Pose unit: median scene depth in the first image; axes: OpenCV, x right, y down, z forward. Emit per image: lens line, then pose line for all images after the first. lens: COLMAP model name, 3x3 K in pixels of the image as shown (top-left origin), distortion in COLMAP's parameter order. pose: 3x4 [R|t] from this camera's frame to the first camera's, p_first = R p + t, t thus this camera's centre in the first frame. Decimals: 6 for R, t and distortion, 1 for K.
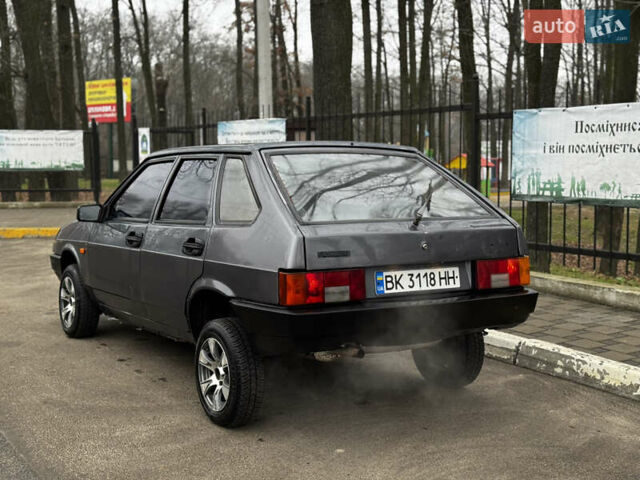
lens RADIAL K [[896.0, 0, 321.9], [0, 896.0, 238.2], [0, 0, 1]] dist [0.115212, 0.000000]
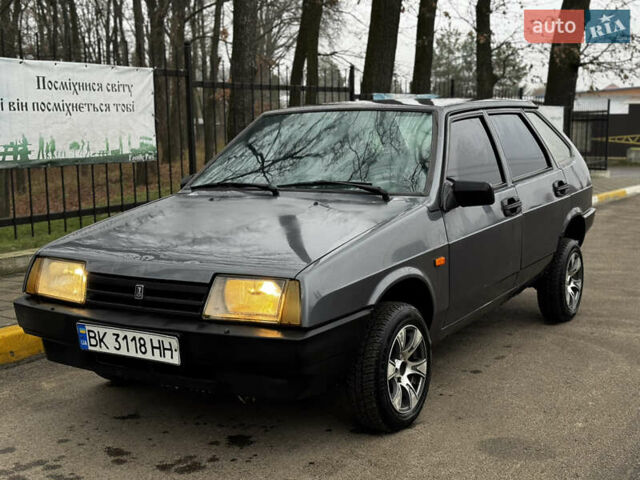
lens RADIAL K [[896.0, 0, 324.5], [0, 896.0, 243.4], [0, 0, 1]] dist [0.115212, 0.000000]
pose [[-0.447833, -0.124407, 0.885420, -0.702219], [0.087995, 0.979333, 0.182108, -0.108050], [-0.889776, 0.159466, -0.427631, 1.190474]]
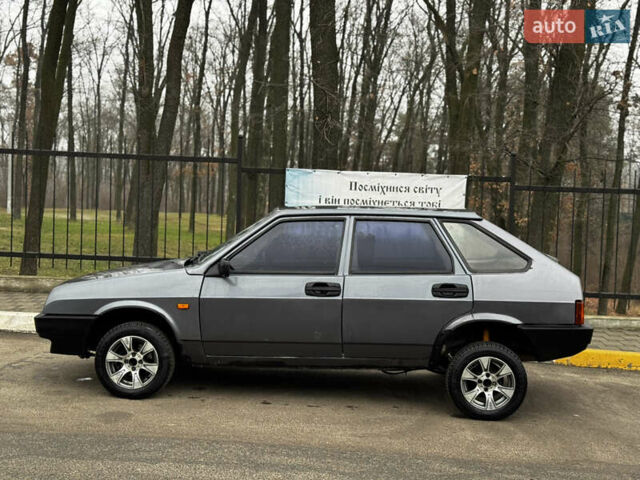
lens RADIAL K [[896.0, 0, 322.8], [0, 896.0, 239.8], [0, 0, 1]] dist [0.115212, 0.000000]
pose [[0.570970, -0.025882, 0.820563, -0.877054], [0.035588, 0.999344, 0.006758, -0.053347], [-0.820199, 0.025344, 0.571517, 0.269551]]
